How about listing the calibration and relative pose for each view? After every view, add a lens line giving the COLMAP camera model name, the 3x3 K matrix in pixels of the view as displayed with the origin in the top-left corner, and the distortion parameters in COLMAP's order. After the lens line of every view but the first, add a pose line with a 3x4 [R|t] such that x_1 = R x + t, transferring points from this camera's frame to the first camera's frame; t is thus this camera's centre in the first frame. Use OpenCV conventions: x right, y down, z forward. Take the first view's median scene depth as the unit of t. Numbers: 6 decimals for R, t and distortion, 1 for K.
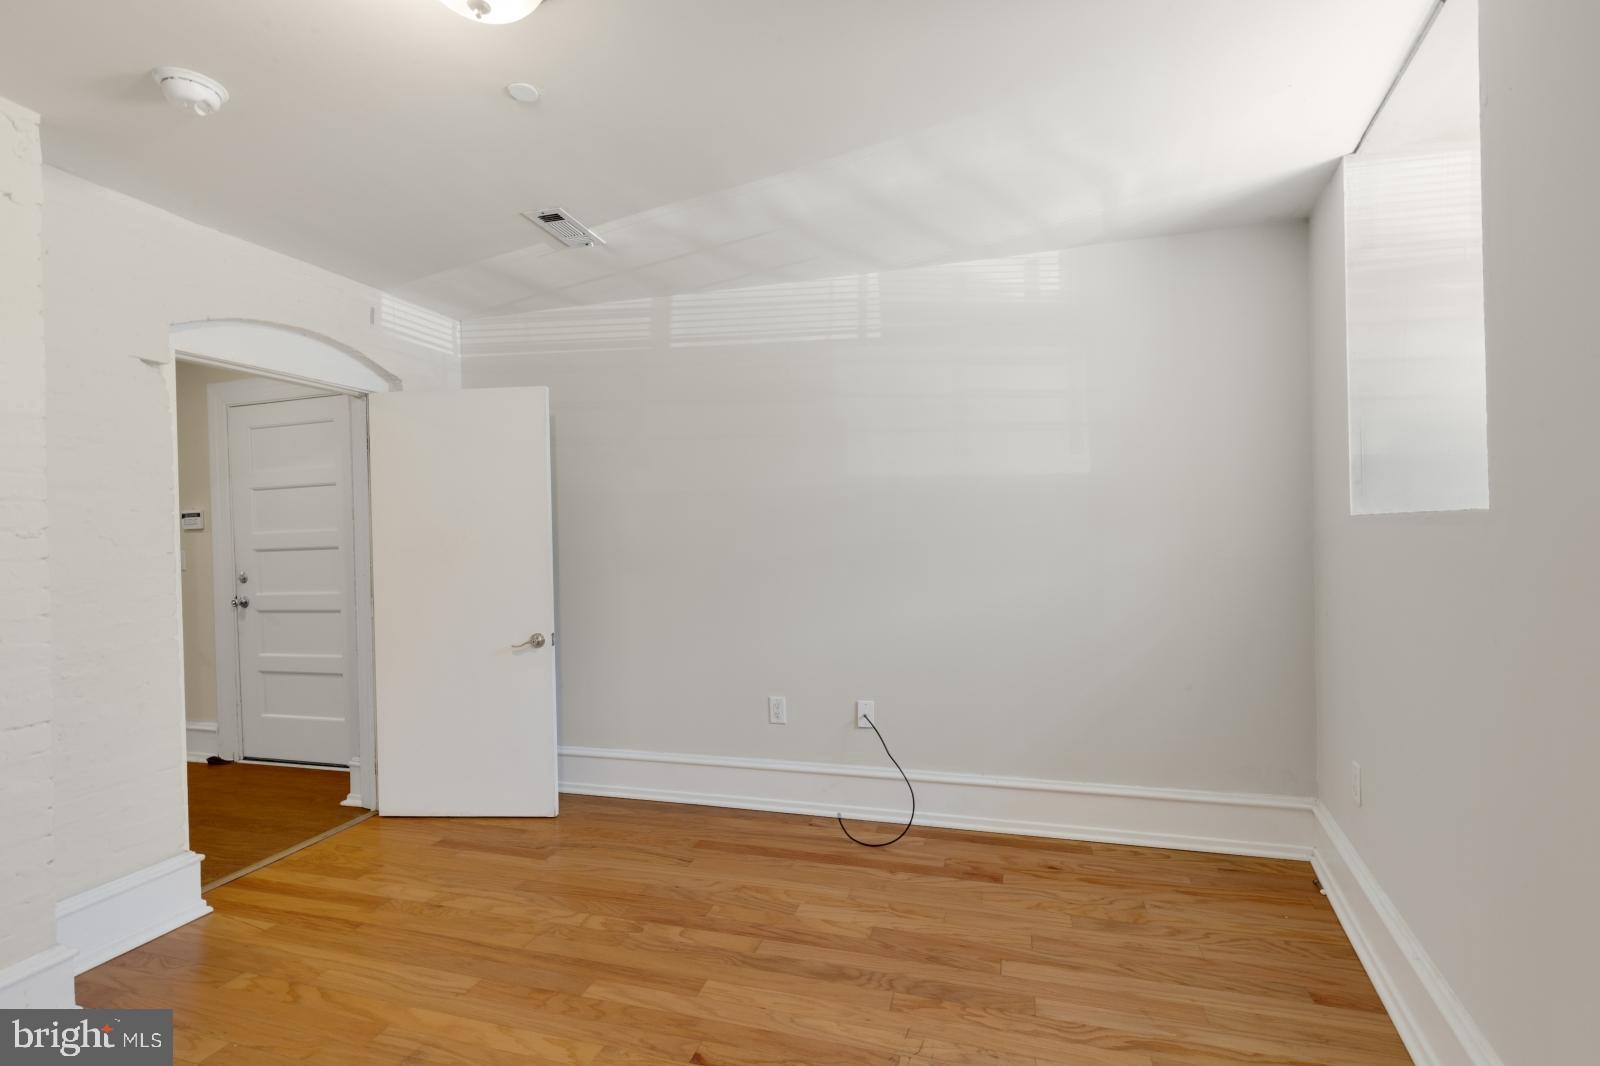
lens RADIAL K [[720.6, 0, 797.8], [0, 720.6, 538.1], [0, 0, 1]] dist [0.001301, -0.000017]
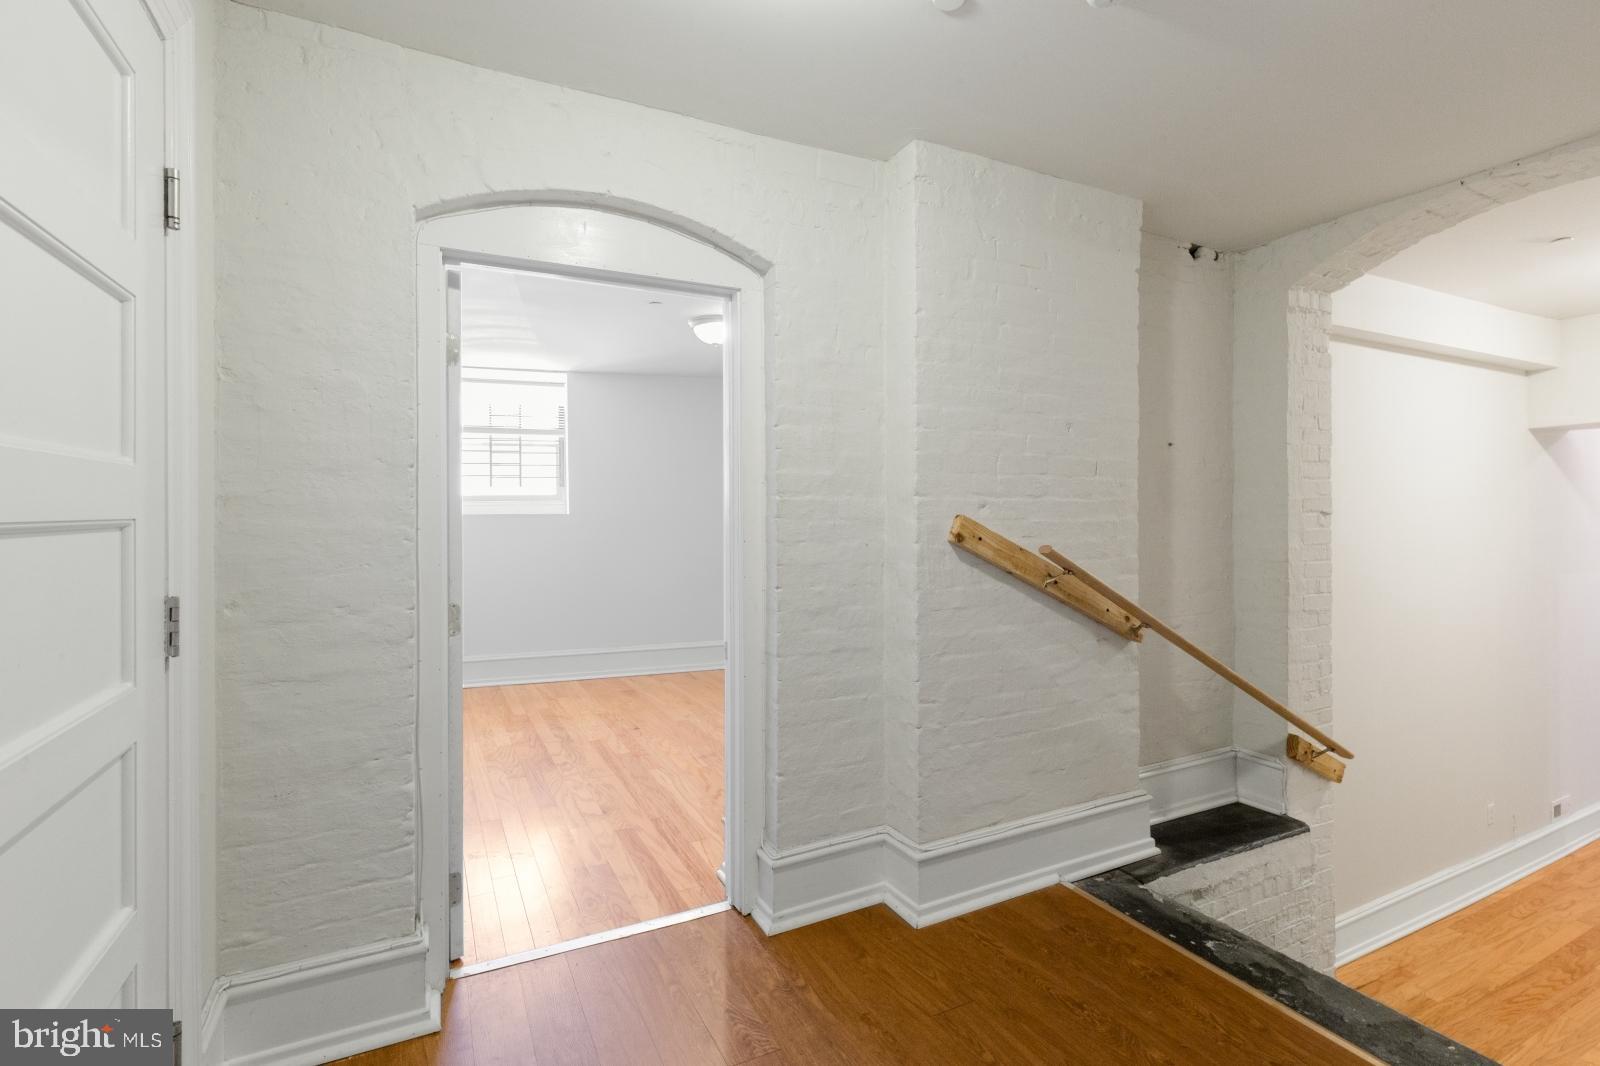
lens RADIAL K [[755.9, 0, 796.1], [0, 755.9, 508.6], [0, 0, 1]] dist [0.003610, 0.000253]
pose [[-0.682985, 0.036168, 0.729537, -1.764004], [0.028738, 0.999331, -0.022639, 0.035131], [-0.729867, 0.005503, -0.683567, 1.725027]]
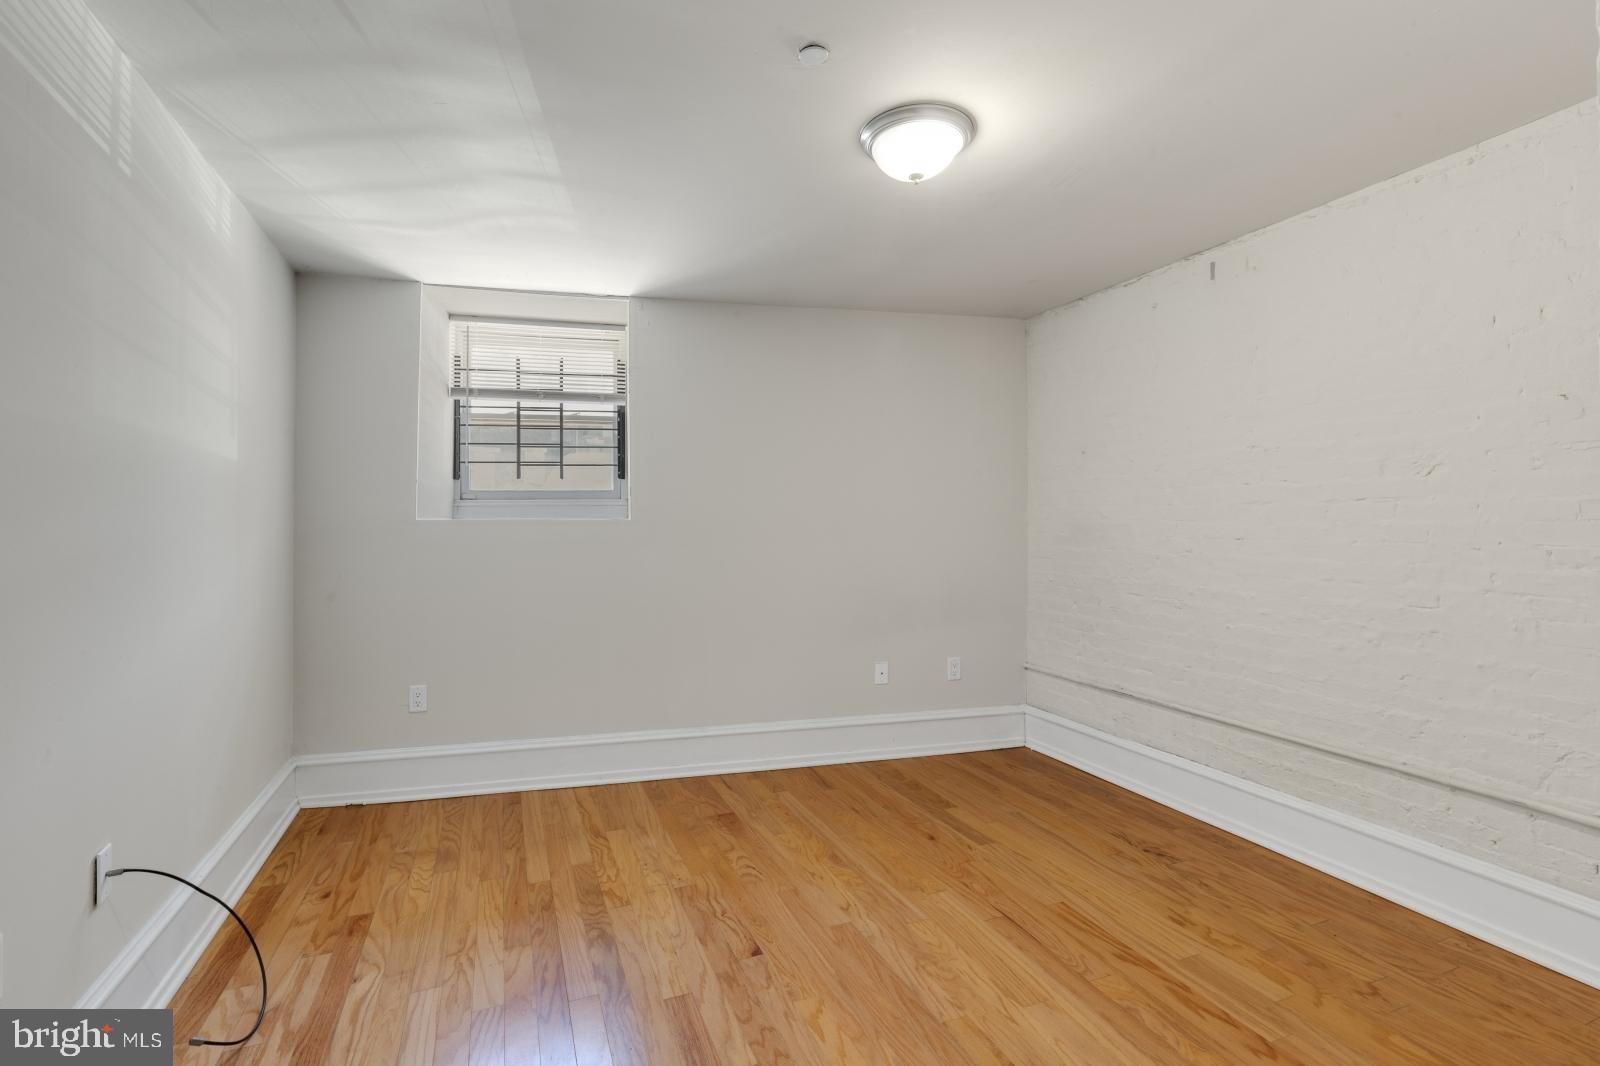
lens RADIAL K [[726.1, 0, 794.7], [0, 726.1, 517.9], [0, 0, 1]] dist [-0.002126, -0.000538]
pose [[-0.622821, 0.030658, 0.781763, -0.847909], [0.021478, 0.999525, -0.022086, 0.013358], [-0.782069, 0.003035, -0.623184, 1.251698]]
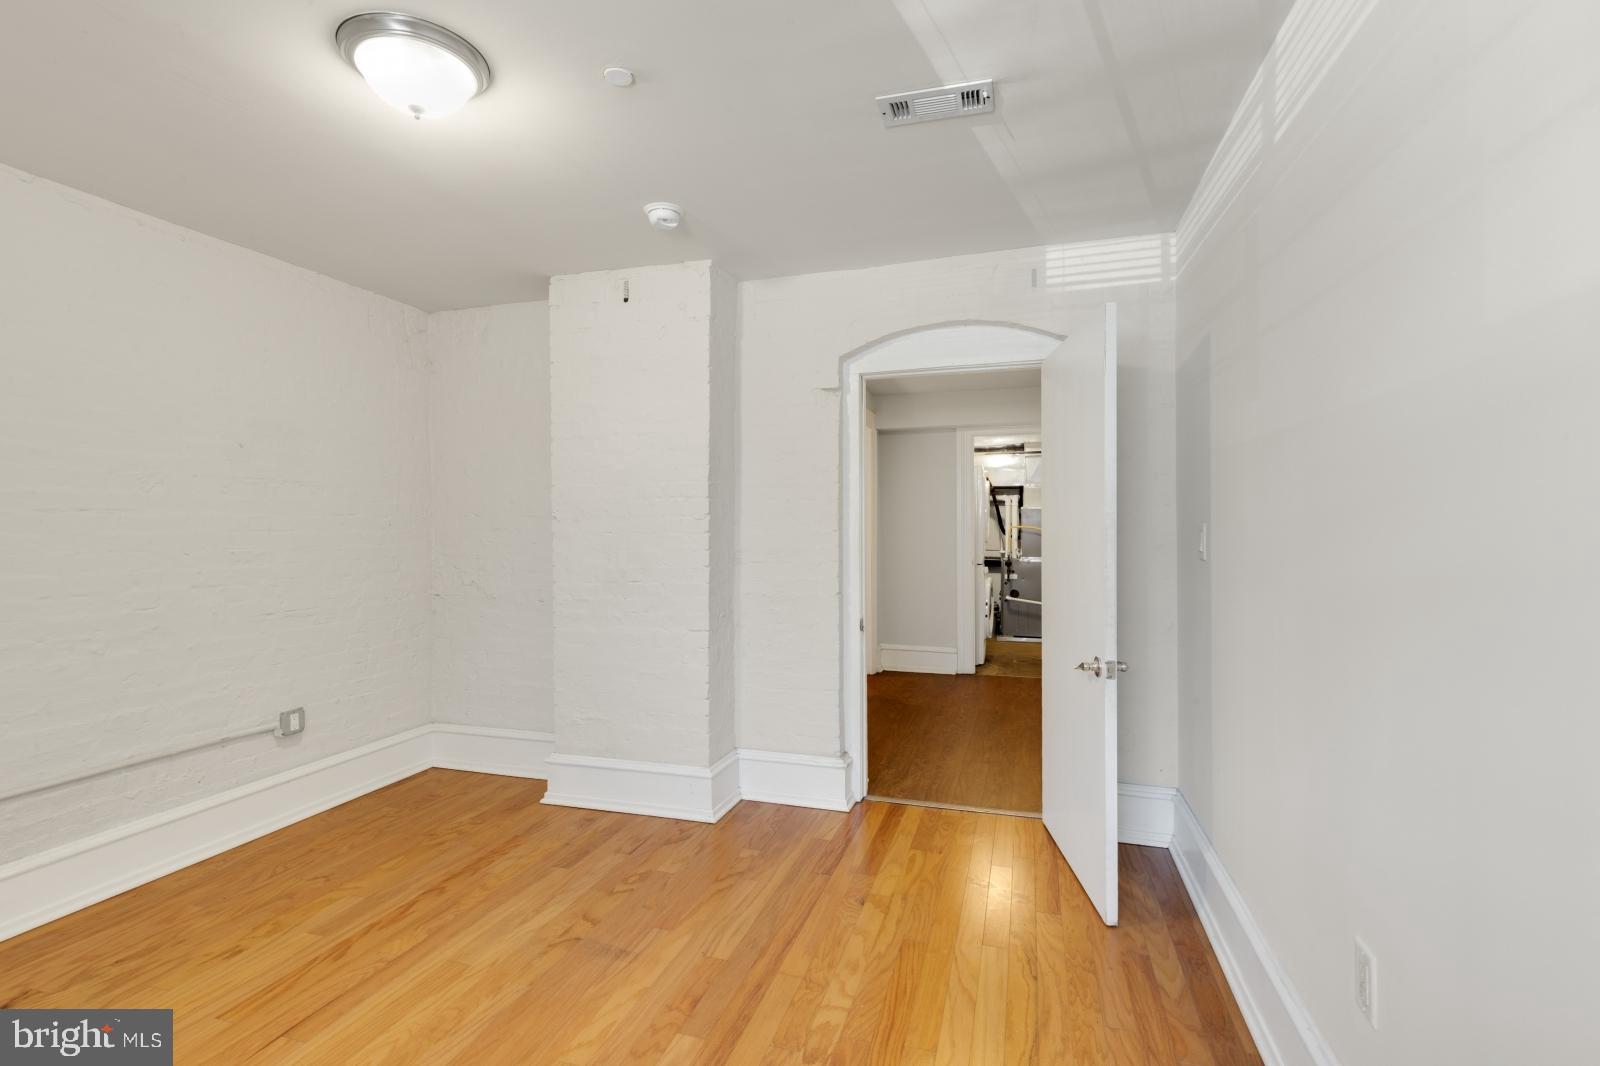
lens RADIAL K [[740.9, 0, 791.3], [0, 740.9, 535.5], [0, 0, 1]] dist [0.001981, 0.000170]
pose [[-0.020874, 0.035319, -0.999158, 0.508539], [0.001120, 0.999376, 0.035303, -0.019796], [0.999781, -0.000382, -0.020900, 0.975010]]
